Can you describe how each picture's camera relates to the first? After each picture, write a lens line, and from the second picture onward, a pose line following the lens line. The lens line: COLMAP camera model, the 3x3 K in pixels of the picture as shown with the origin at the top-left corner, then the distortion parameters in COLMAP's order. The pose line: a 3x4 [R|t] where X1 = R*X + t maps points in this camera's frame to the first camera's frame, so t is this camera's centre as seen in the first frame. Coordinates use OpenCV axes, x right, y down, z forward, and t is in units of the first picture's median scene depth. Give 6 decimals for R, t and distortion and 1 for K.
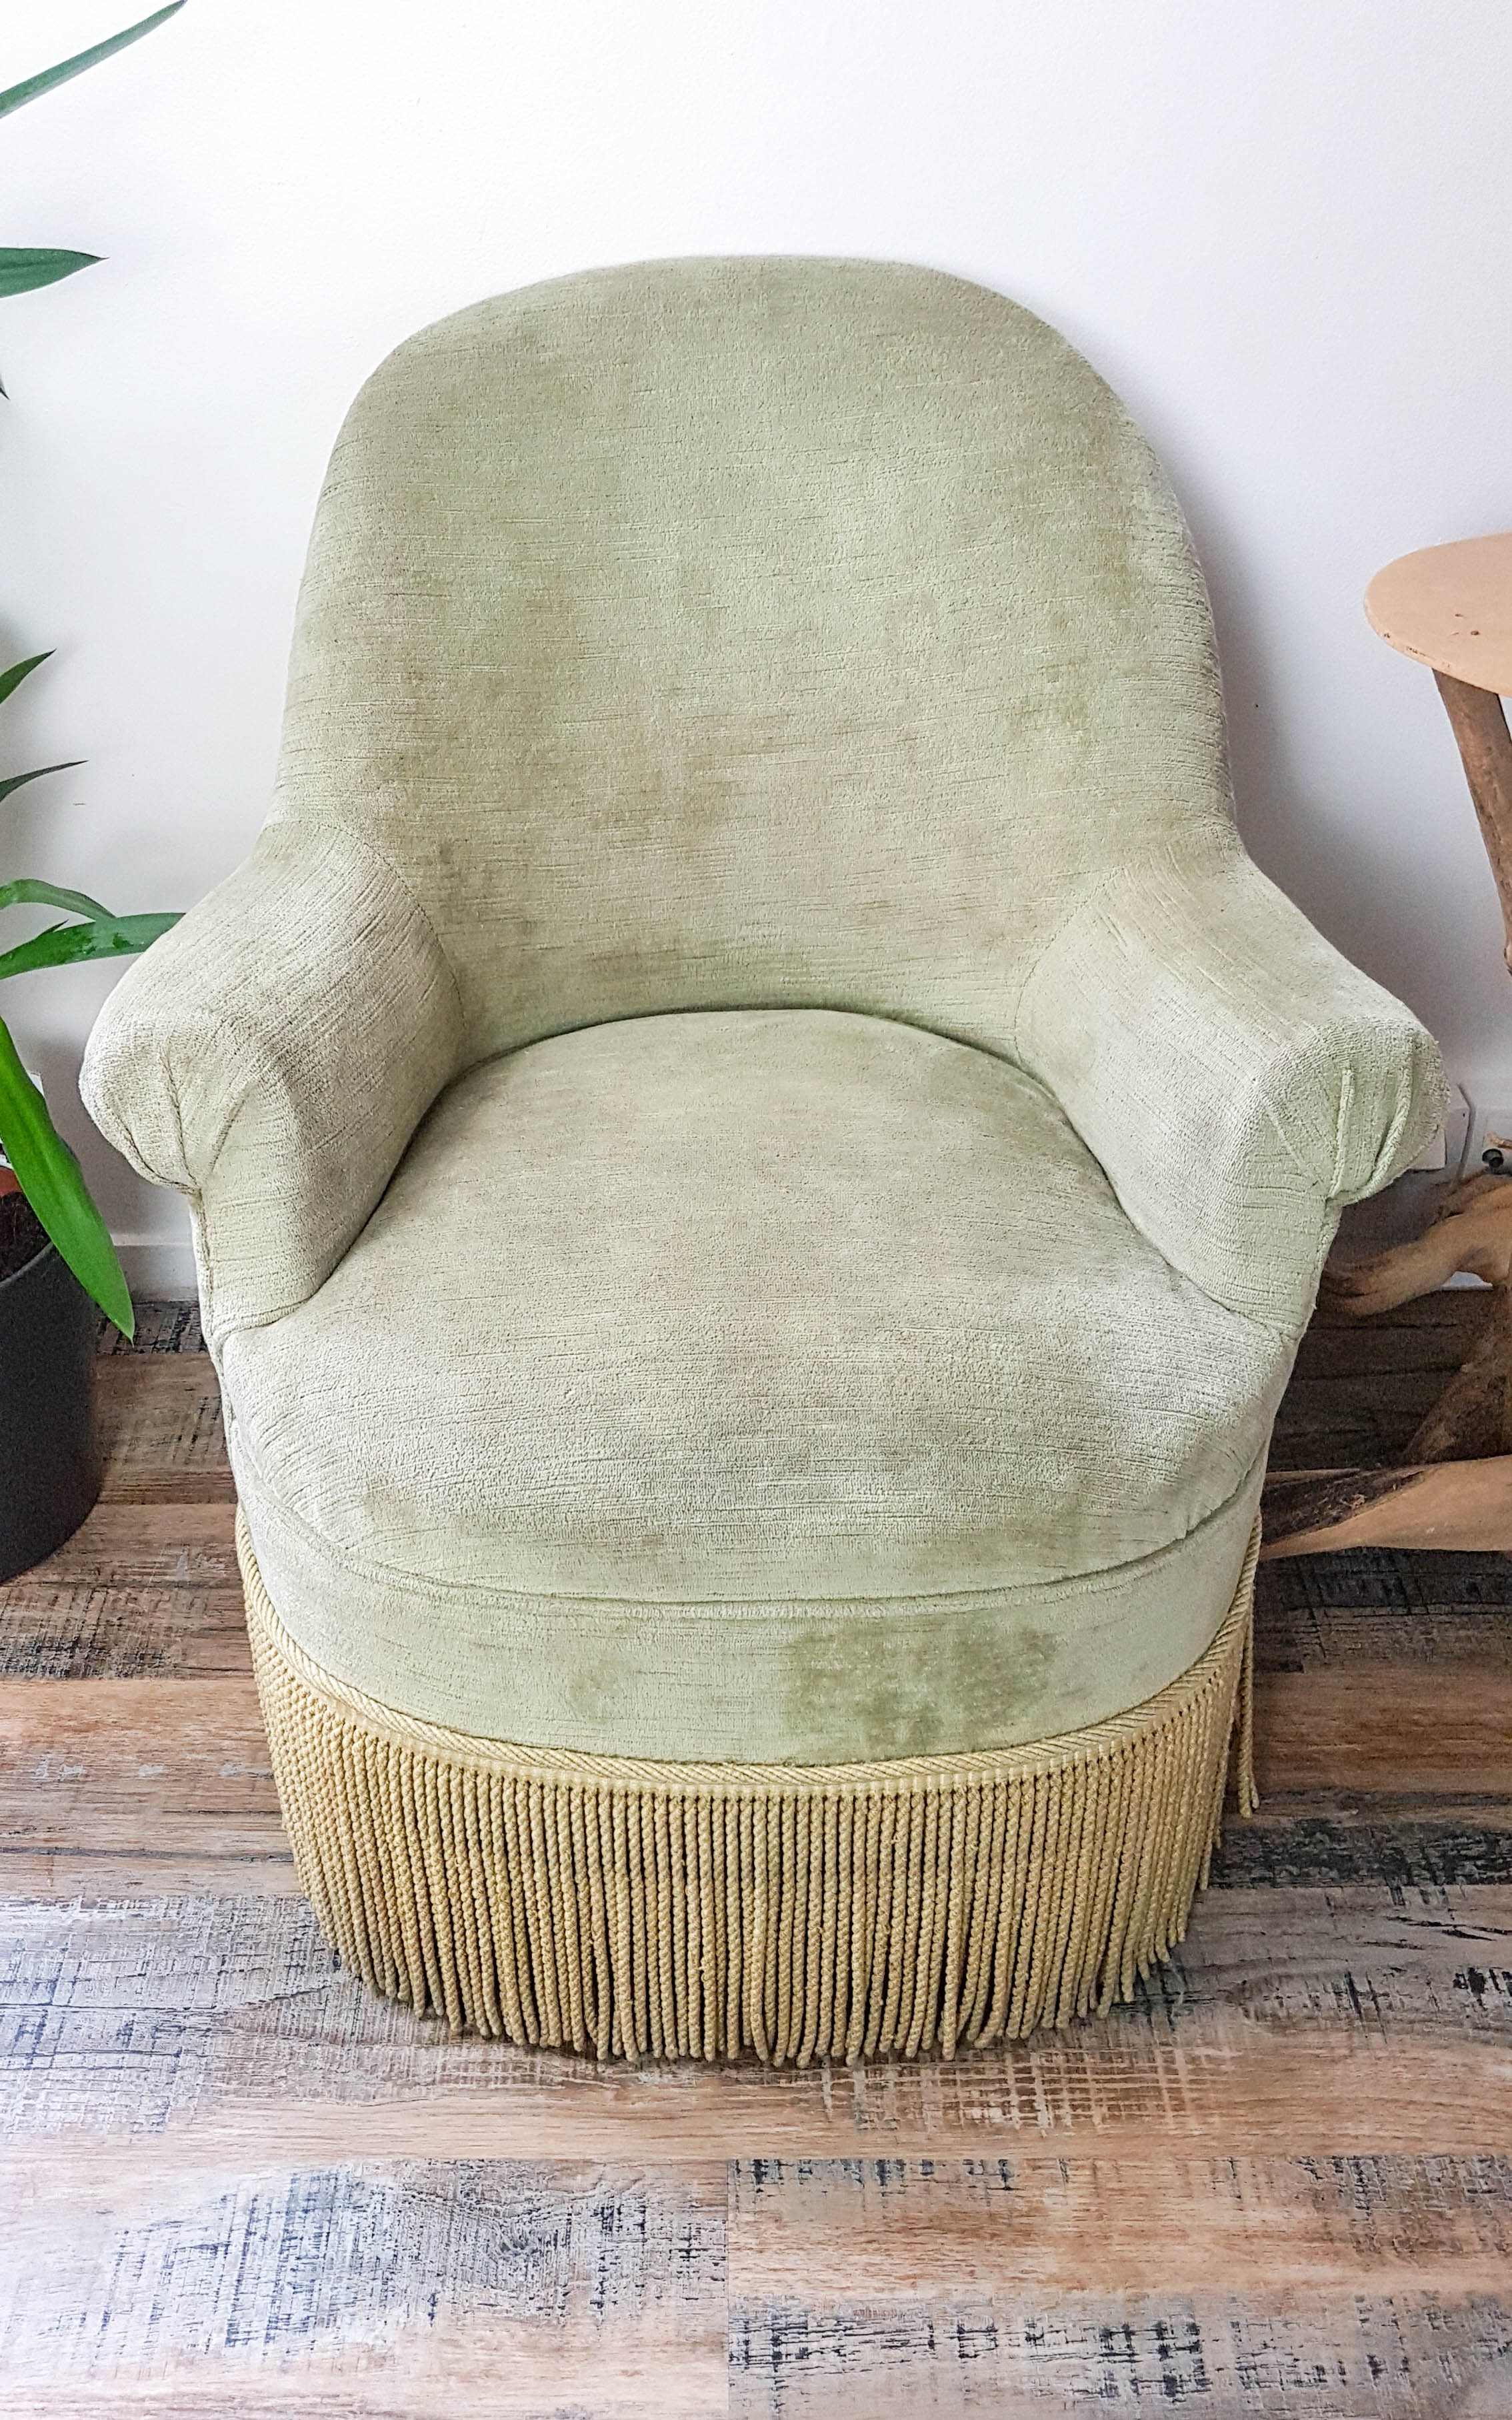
lens RADIAL K [[2118.1, 0, 680.8], [0, 2118.1, 1137.5], [0, 0, 1]] dist [-0.015548, -0.017691]
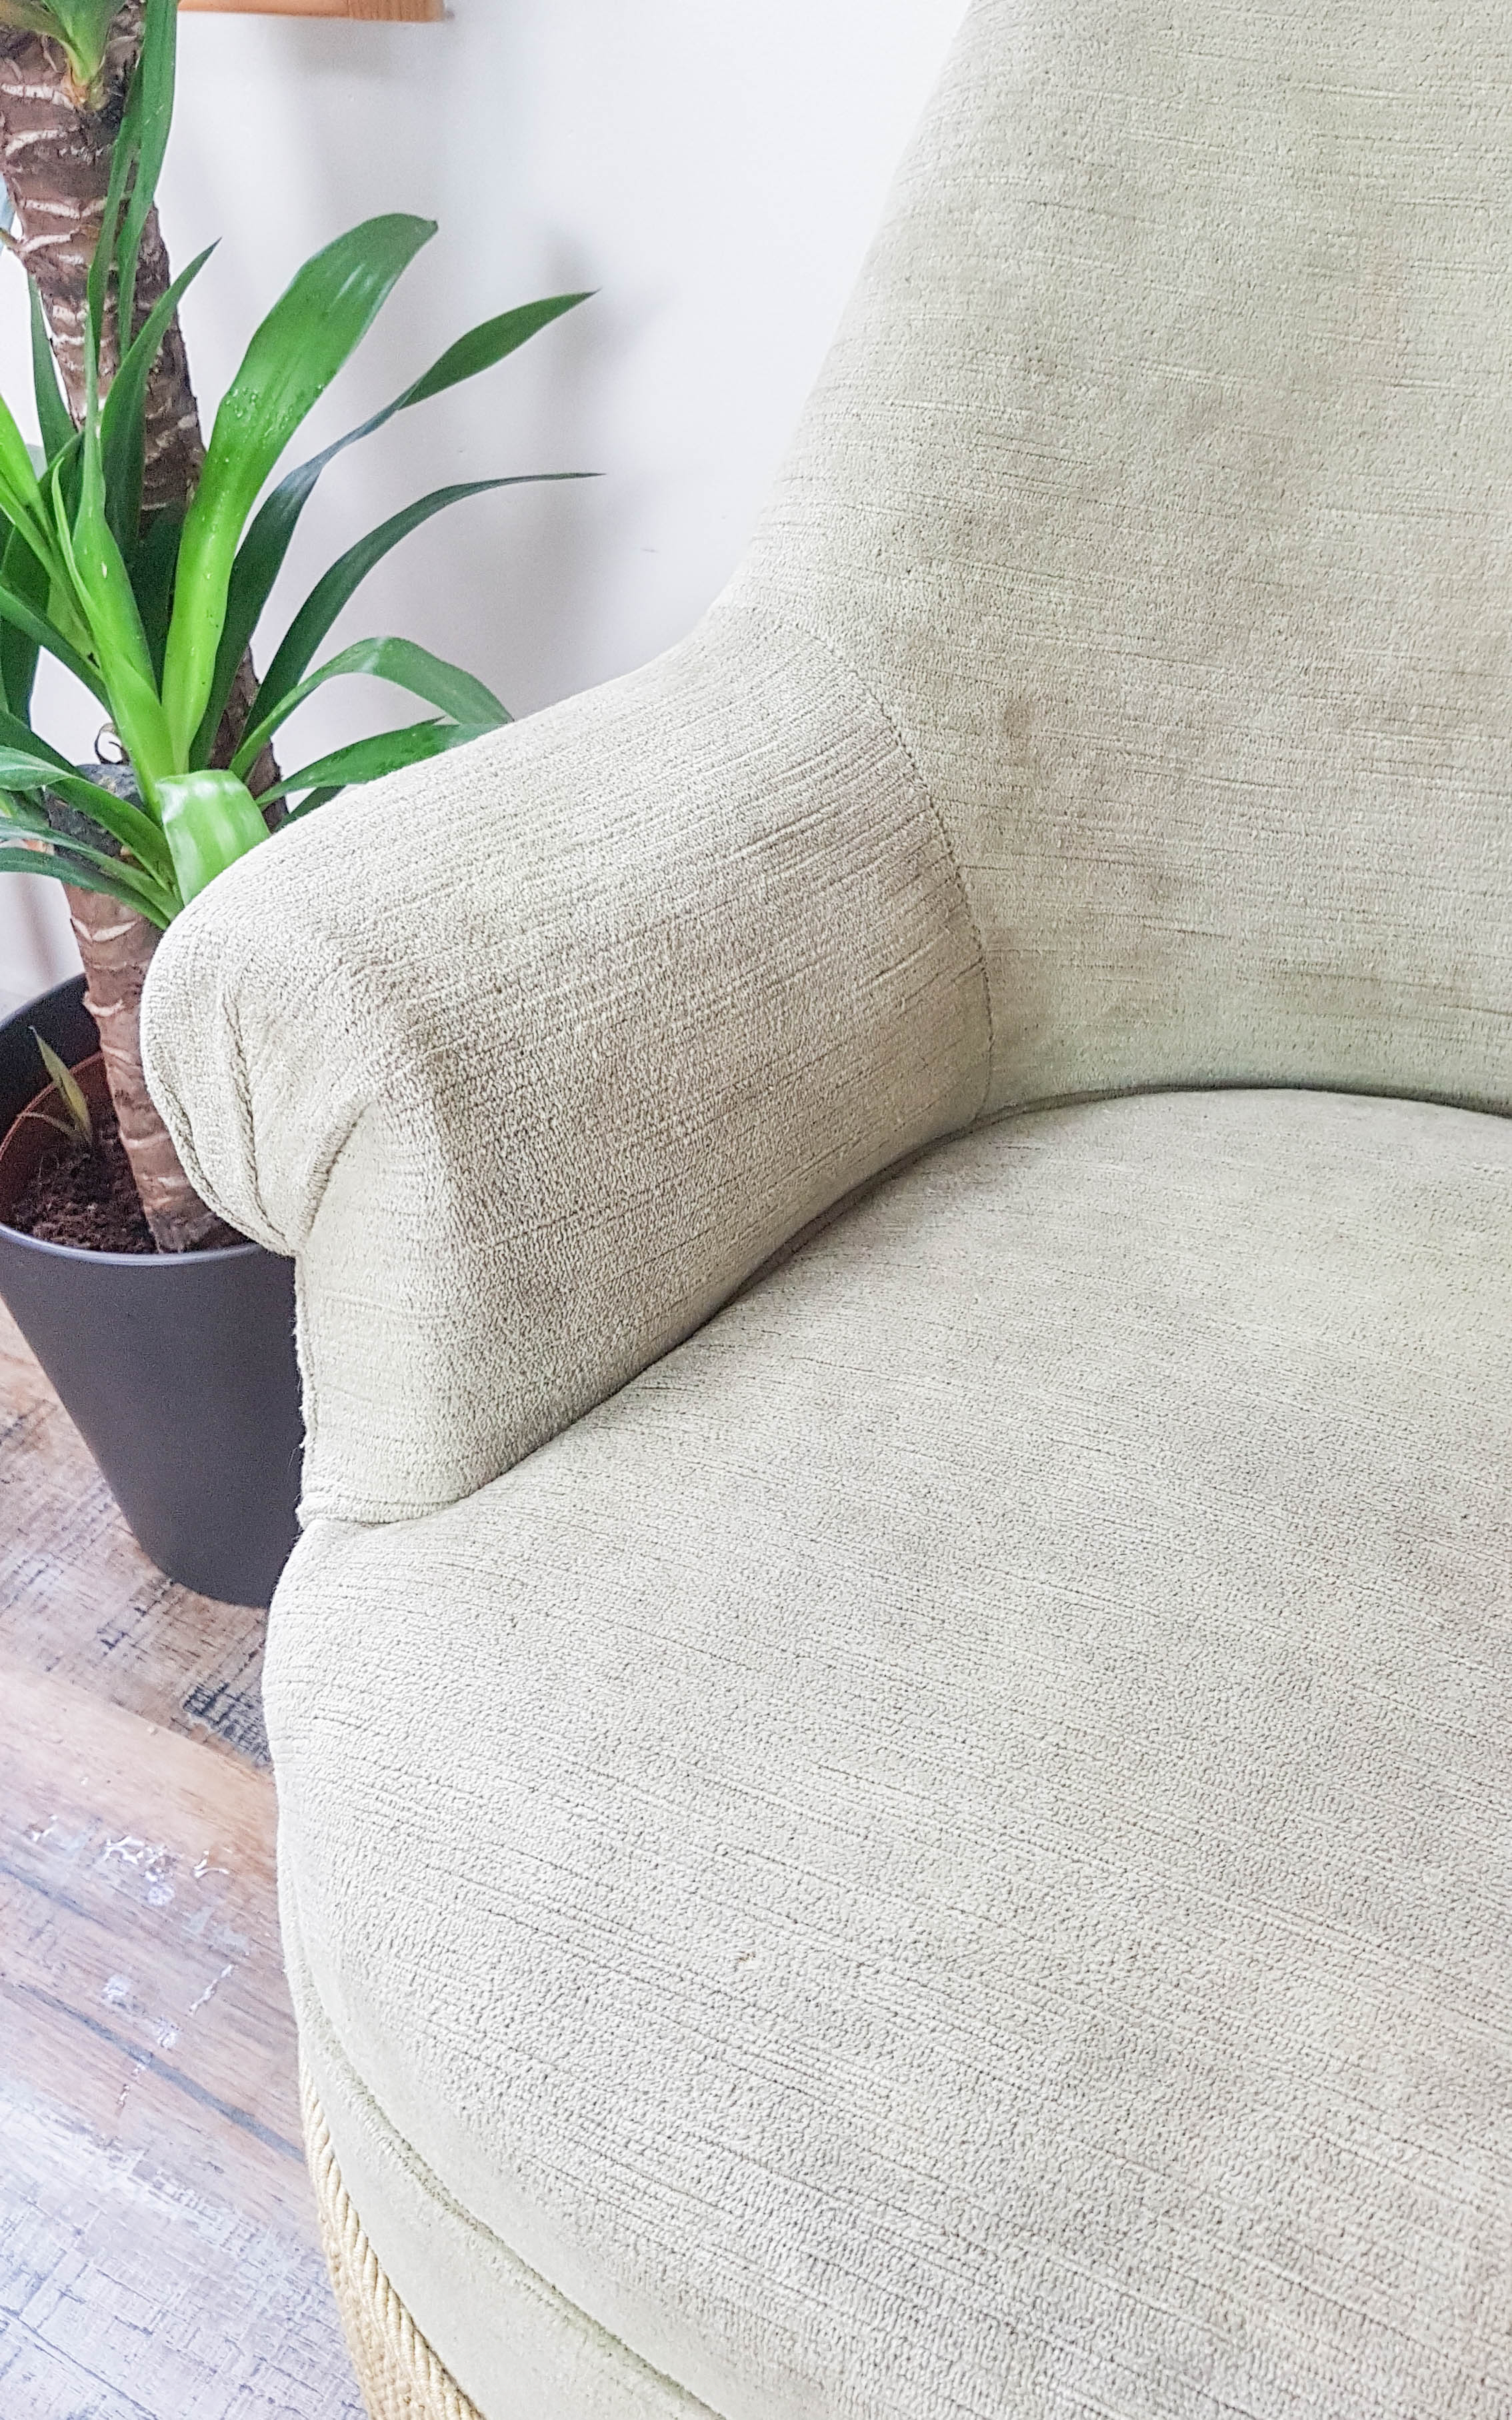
lens RADIAL K [[2120.4, 0, 699.2], [0, 2120.4, 1154.5], [0, 0, 1]] dist [-0.028429, -0.004552]
pose [[0.877815, 0.266108, -0.398281, 0.061651], [-0.232130, 0.963653, 0.132242, -0.087298], [0.418996, -0.023631, 0.907681, 0.526720]]
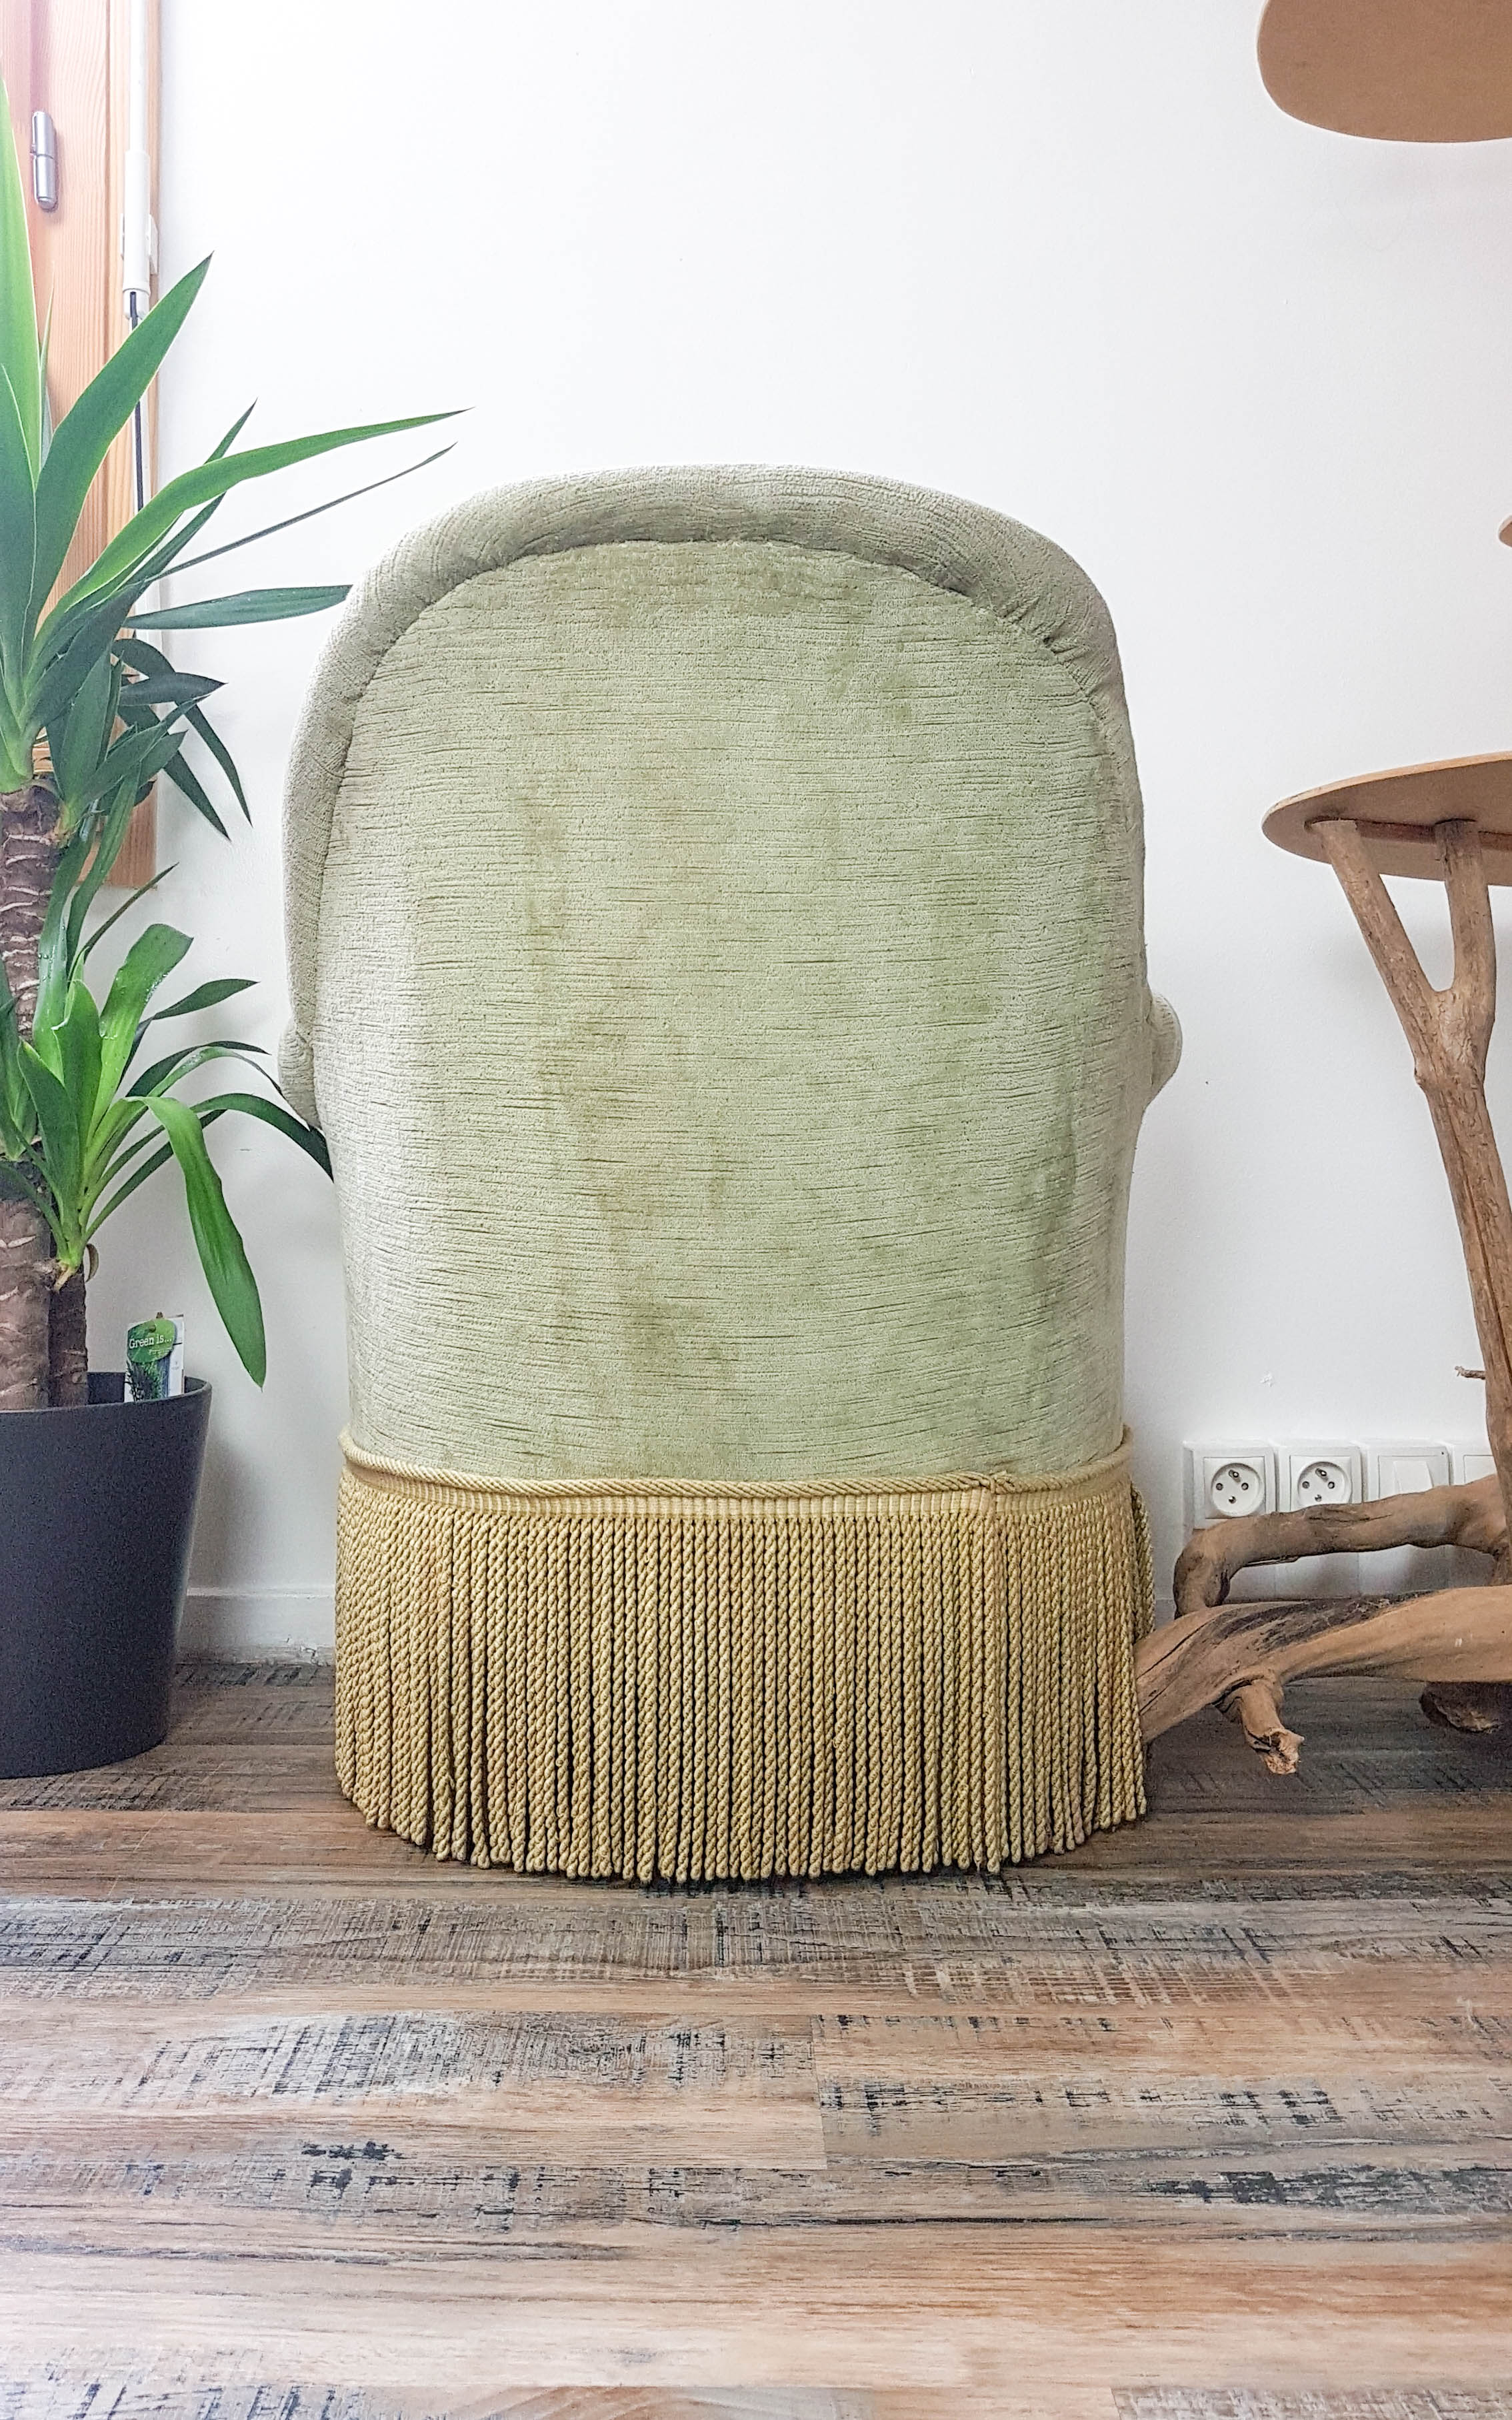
lens RADIAL K [[2116.8, 0, 692.2], [0, 2116.8, 1143.0], [0, 0, 1]] dist [-0.063378, 0.065982]
pose [[0.999761, 0.021842, 0.000195, -0.038795], [-0.017835, 0.821428, -0.570034, 0.691664], [-0.012611, 0.569895, 0.821621, 0.007181]]
